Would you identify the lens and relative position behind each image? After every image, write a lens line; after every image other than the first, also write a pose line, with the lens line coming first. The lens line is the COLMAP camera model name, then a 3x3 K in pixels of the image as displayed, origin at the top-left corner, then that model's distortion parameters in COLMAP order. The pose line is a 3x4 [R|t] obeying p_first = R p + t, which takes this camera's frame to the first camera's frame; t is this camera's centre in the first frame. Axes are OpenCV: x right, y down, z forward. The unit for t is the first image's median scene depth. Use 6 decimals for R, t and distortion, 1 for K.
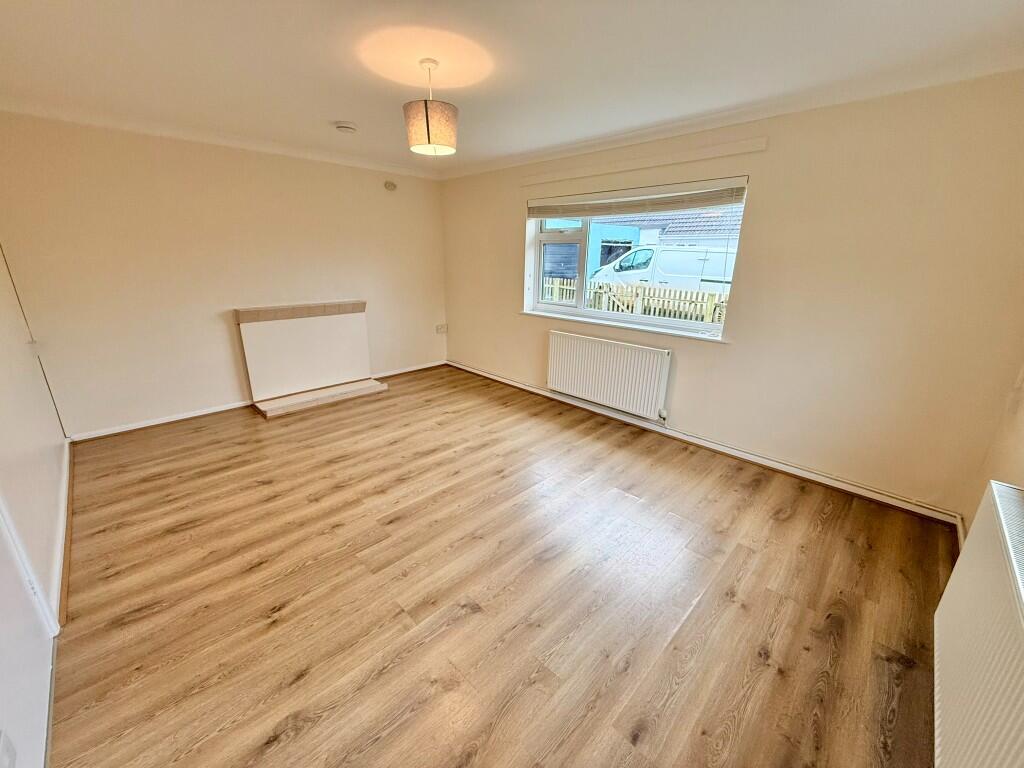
lens RADIAL K [[406.4, 0, 508.0], [0, 406.4, 383.0], [0, 0, 1]] dist [-0.002921, -0.000176]
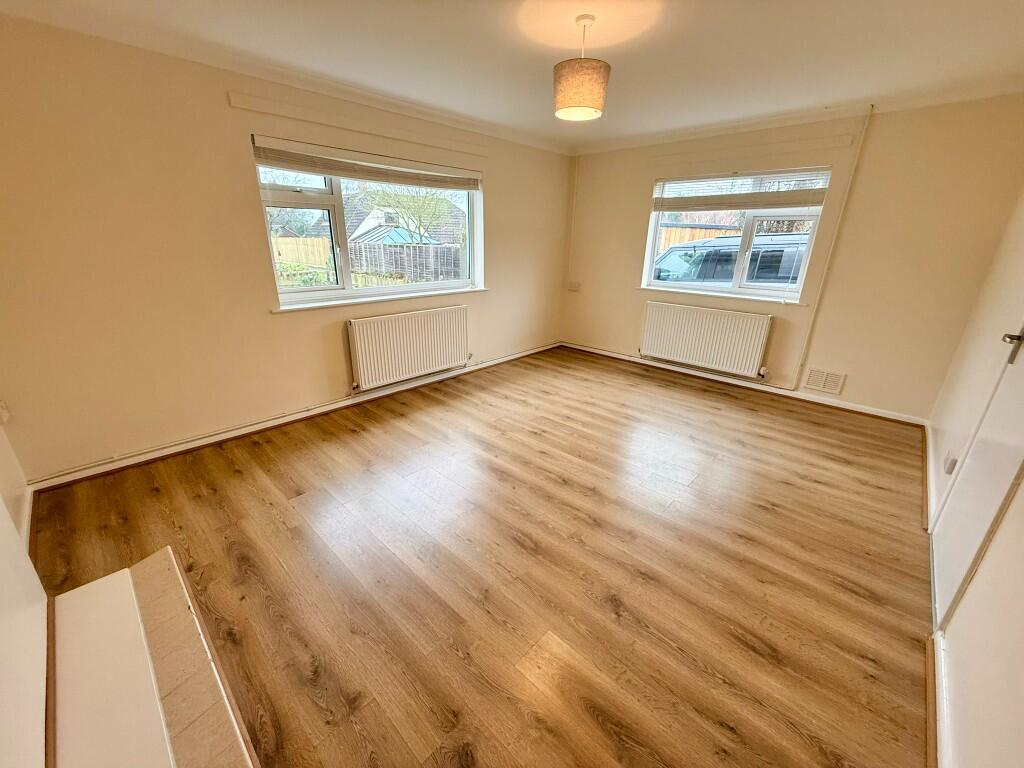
lens RADIAL K [[406.4, 0, 507.8], [0, 406.4, 386.3], [0, 0, 1]] dist [-0.002921, -0.000176]
pose [[-0.025898, -0.353356, 0.935130, -0.939830], [0.287410, 0.893317, 0.345515, -0.271625], [-0.957458, 0.277714, 0.078422, 0.913192]]
